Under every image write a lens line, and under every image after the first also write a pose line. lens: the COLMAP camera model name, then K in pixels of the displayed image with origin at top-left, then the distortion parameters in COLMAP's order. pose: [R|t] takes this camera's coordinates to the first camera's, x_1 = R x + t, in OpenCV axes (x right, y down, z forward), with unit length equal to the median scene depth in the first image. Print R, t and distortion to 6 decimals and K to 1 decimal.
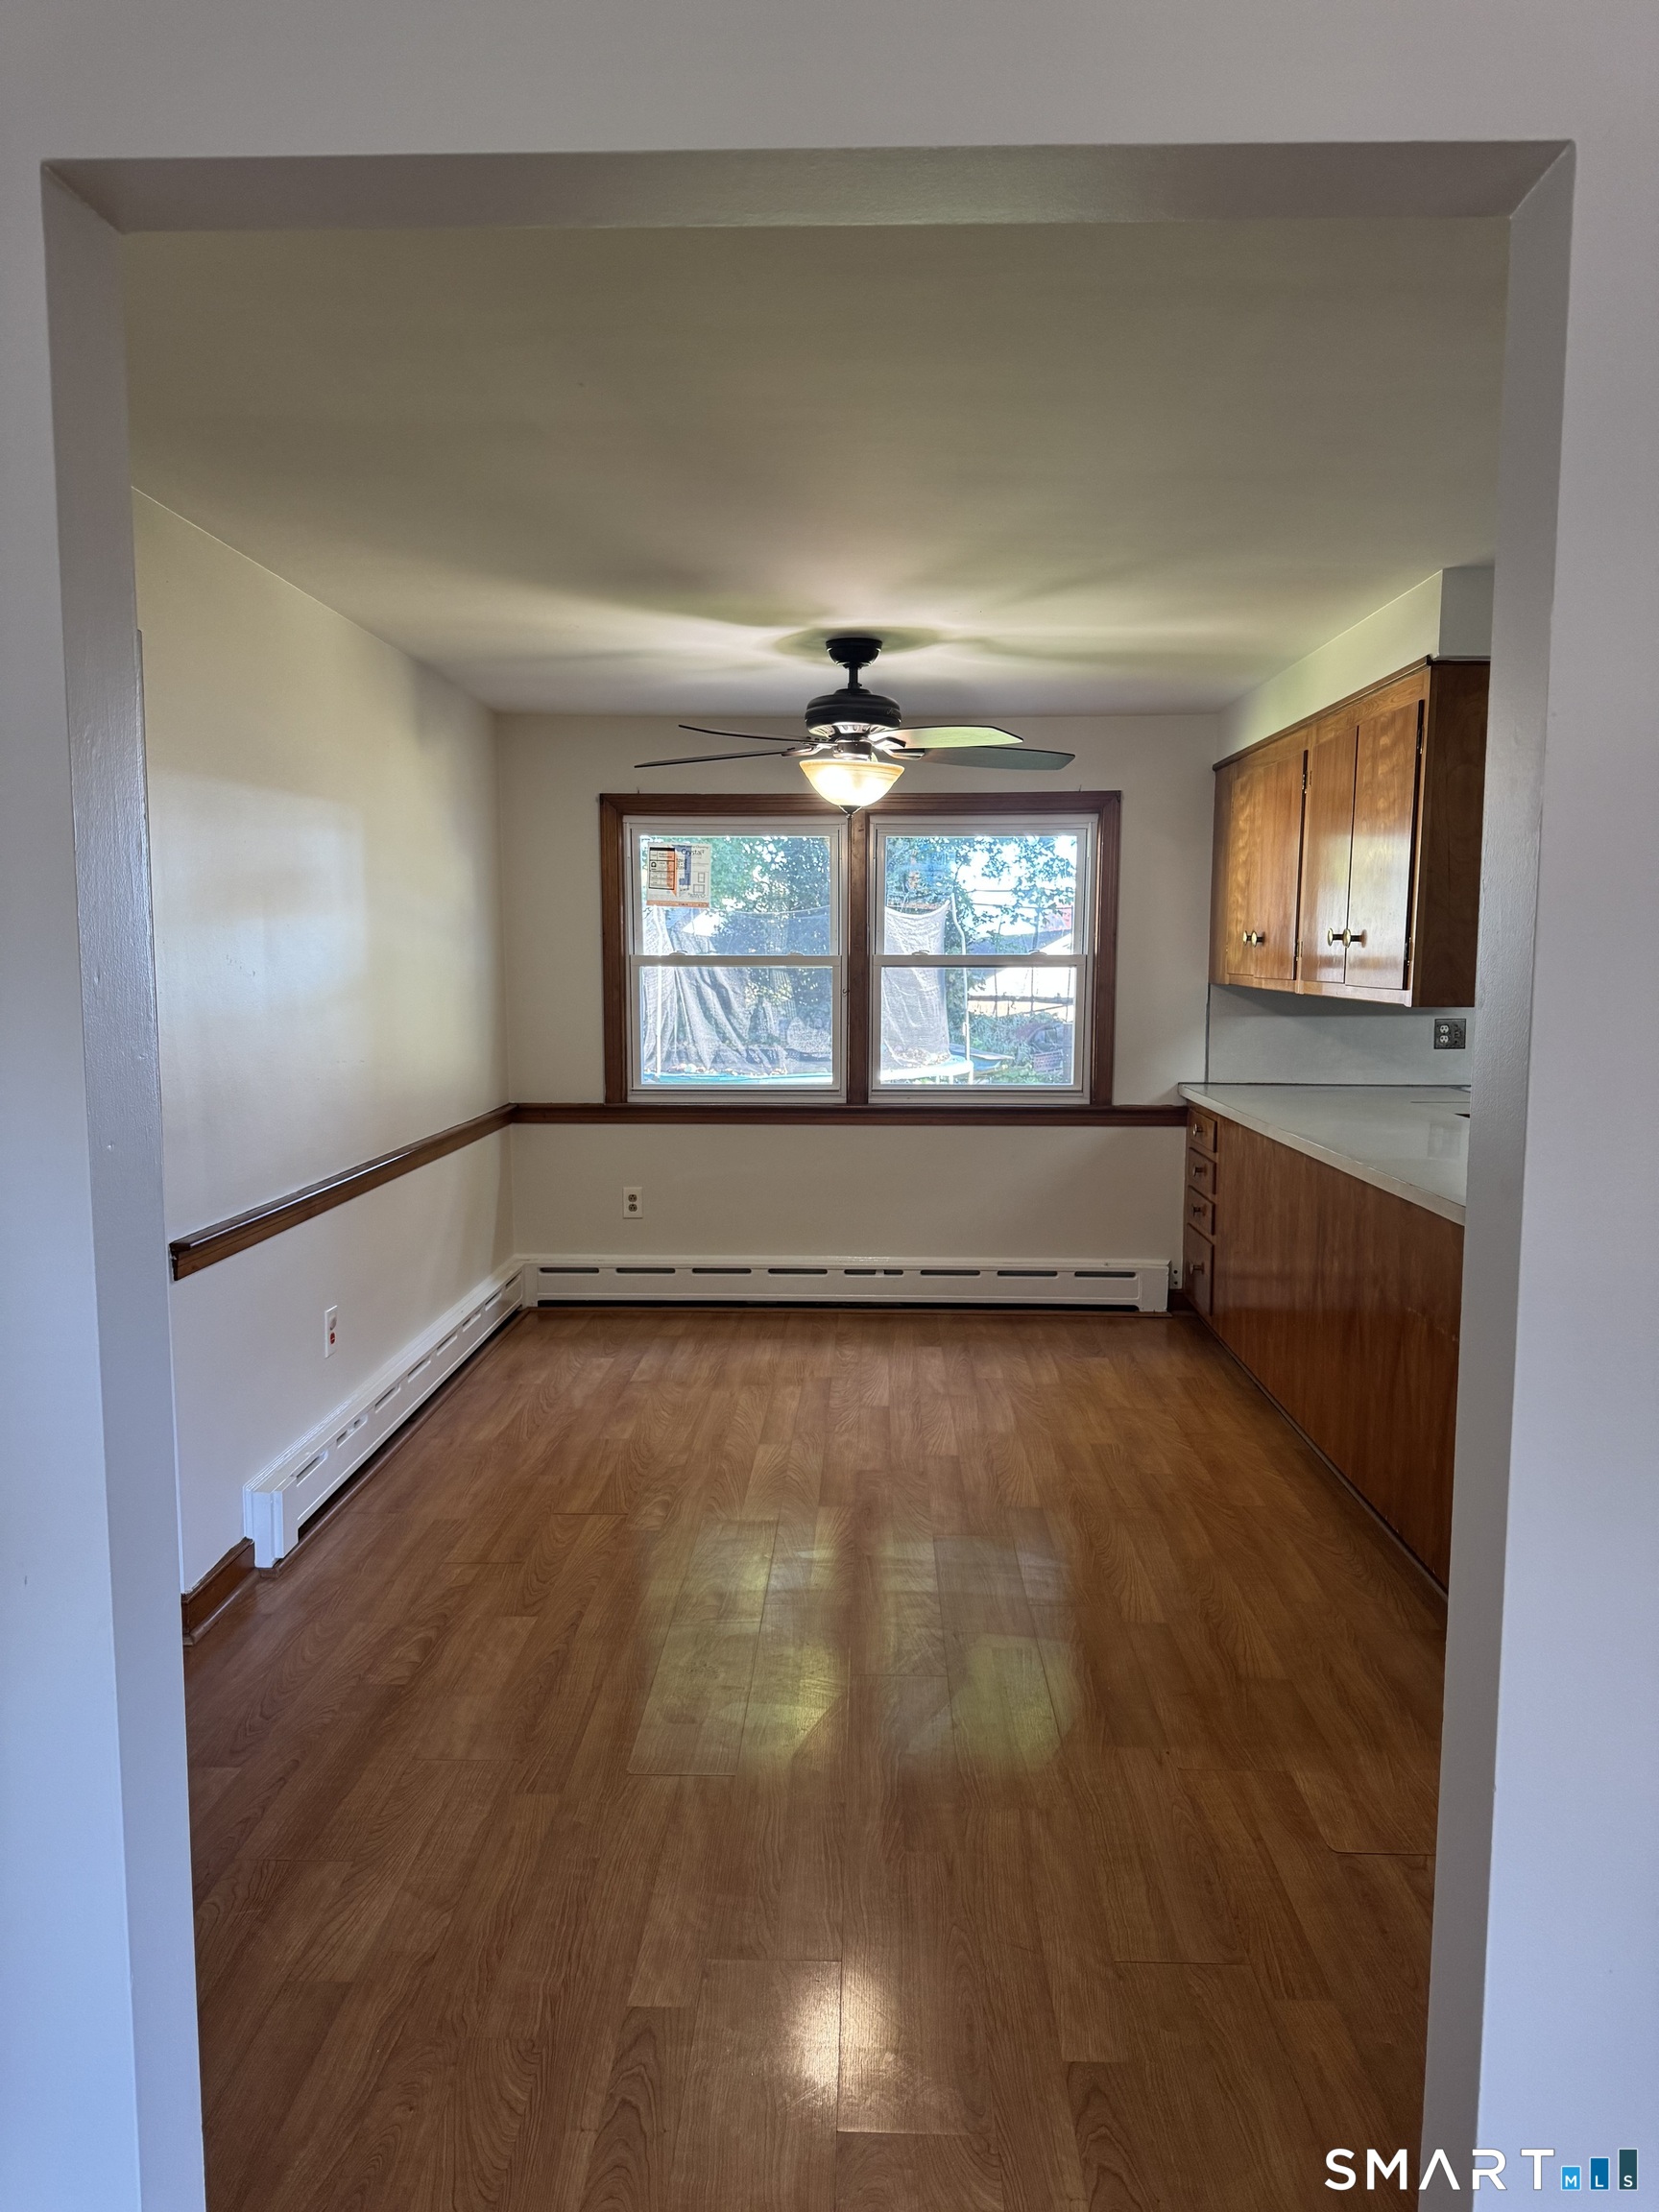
lens RADIAL K [[1544.5, 0, 825.8], [0, 1544.5, 1120.9], [0, 0, 1]] dist [0.095433, -0.144154]
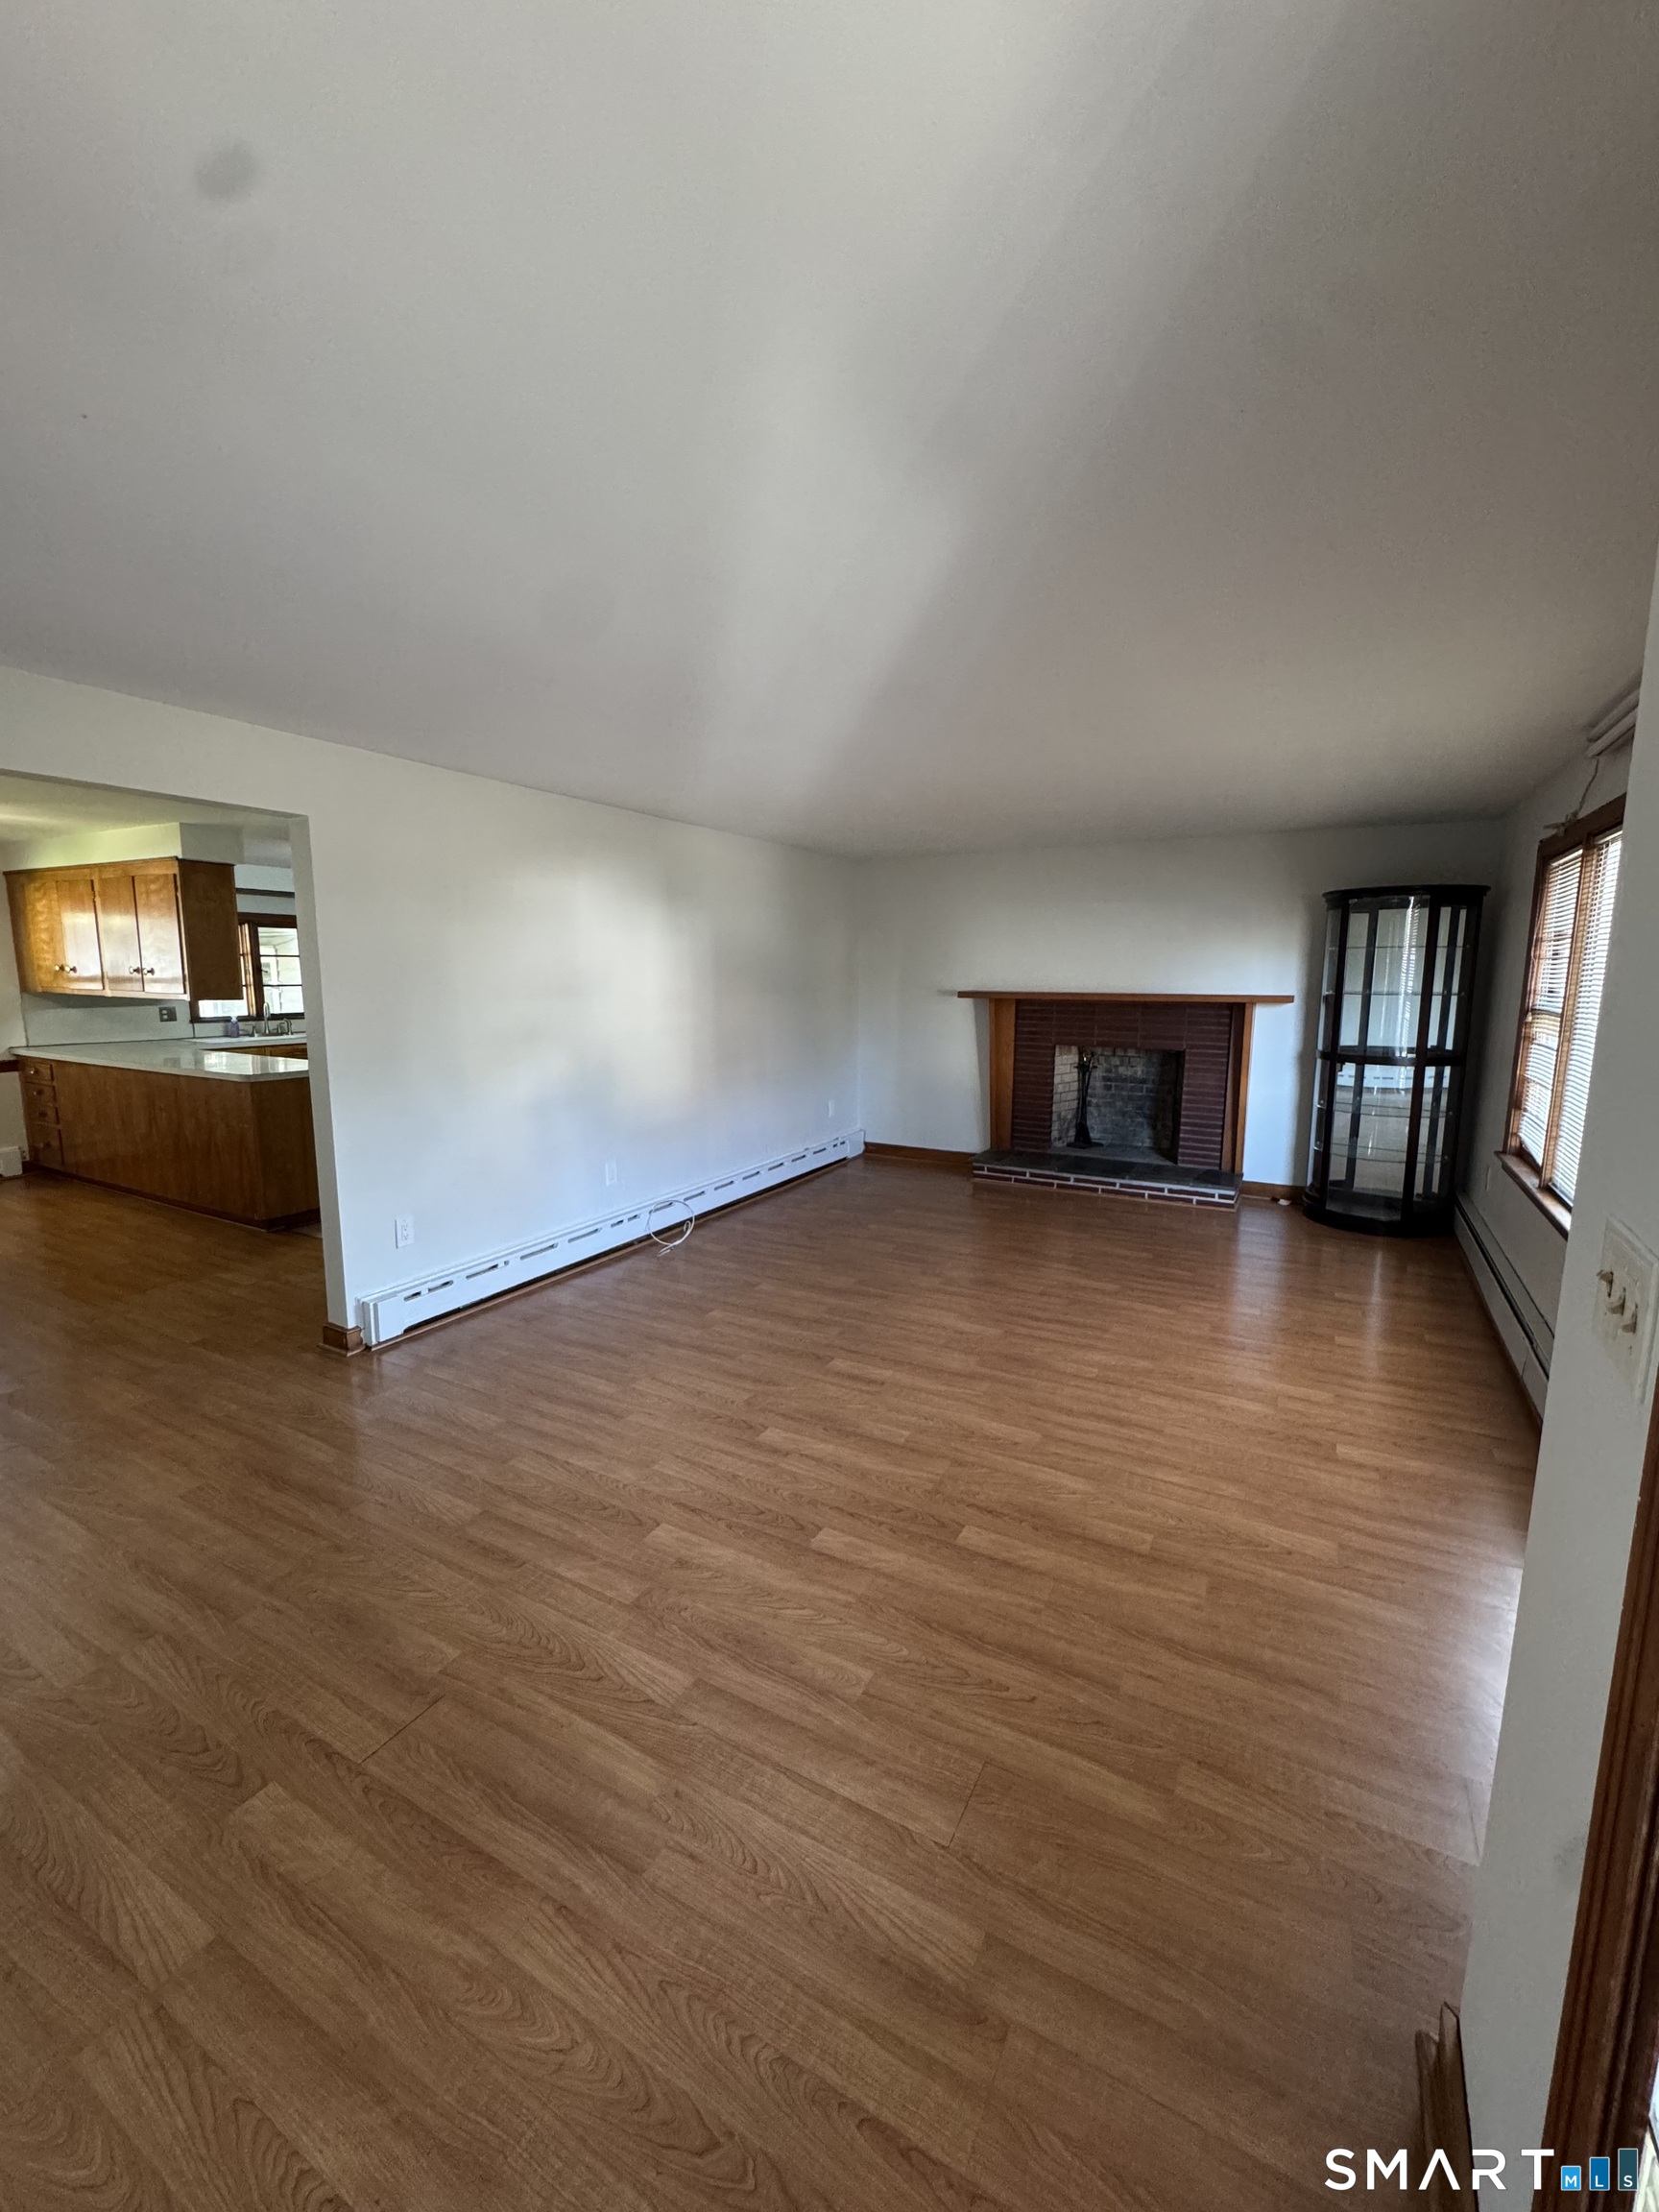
lens RADIAL K [[888.0, 0, 829.5], [0, 888.0, 1106.0], [0, 0, 1]] dist [0.000908, 0.000066]
pose [[0.458299, -0.132399, 0.878882, -0.350040], [0.089466, 0.990692, 0.102590, 0.031109], [-0.884284, 0.031613, 0.465878, -0.447245]]
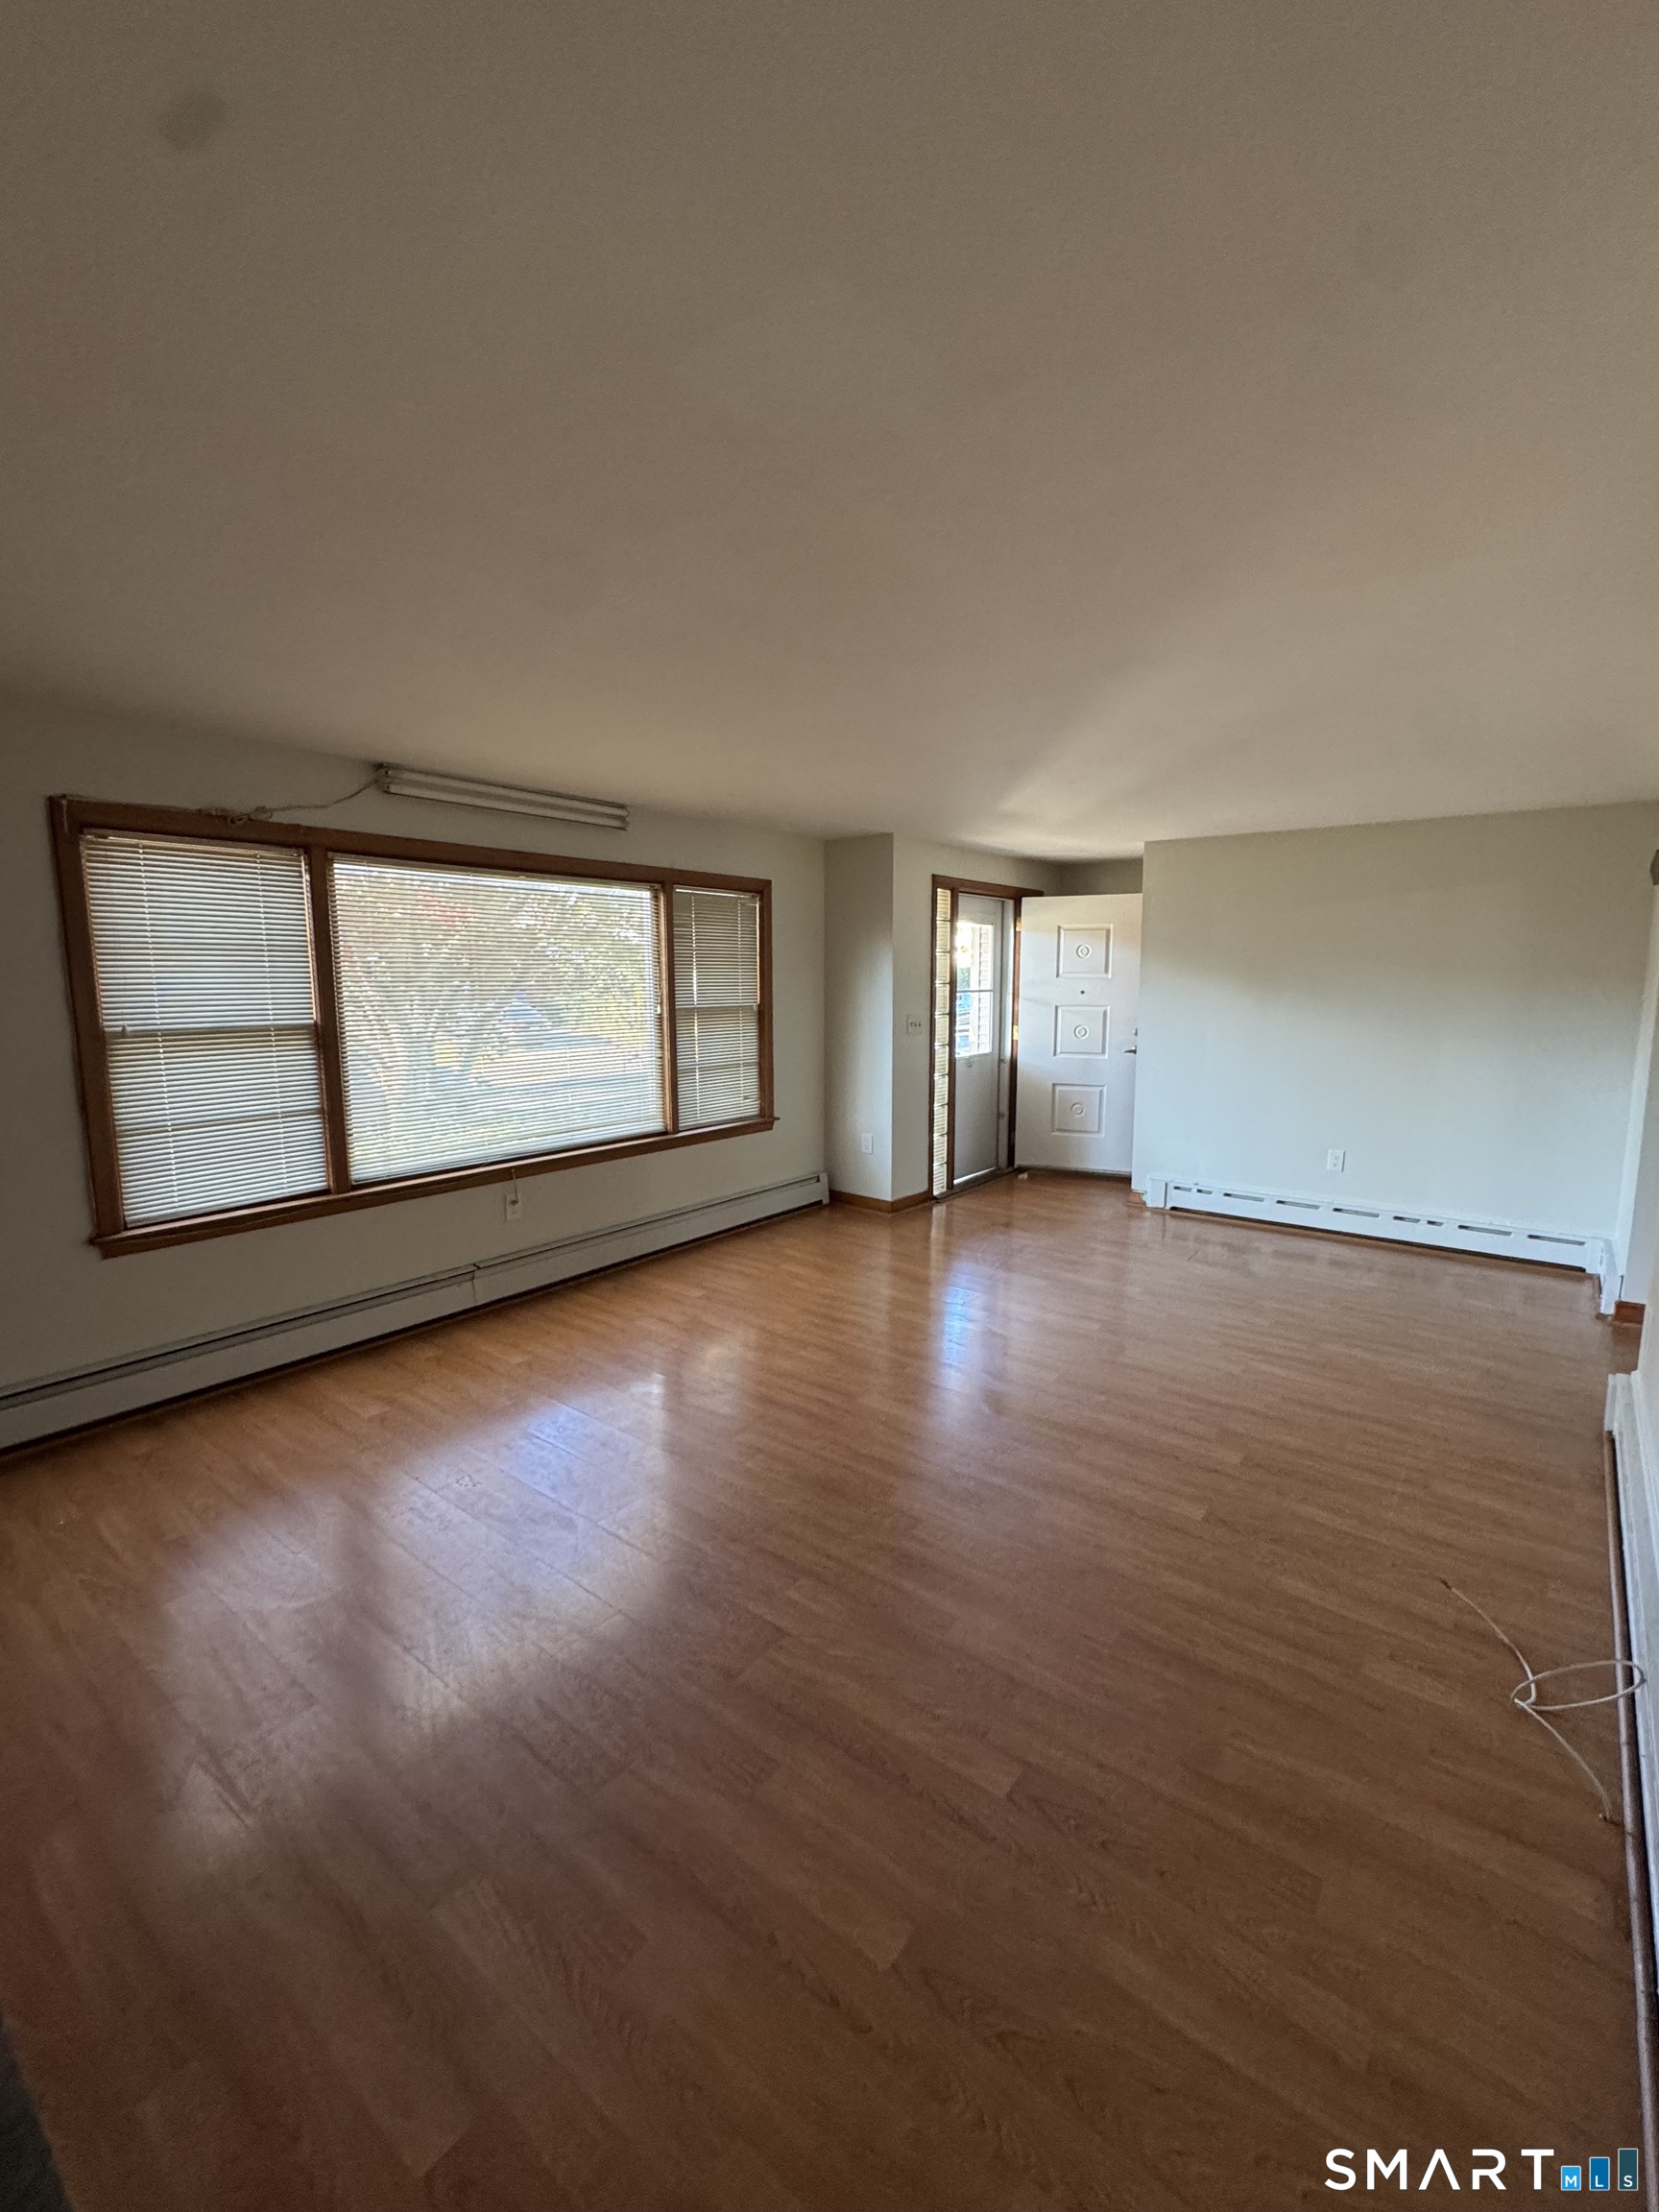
lens RADIAL K [[961.1, 0, 855.5], [0, 961.1, 1101.6], [0, 0, 1]] dist [-0.026192, 0.012279]
pose [[-0.551882, 0.111767, -0.826399, 1.084745], [-0.080546, 0.979200, 0.186223, -0.038440], [0.830023, 0.169336, -0.531400, 0.189378]]
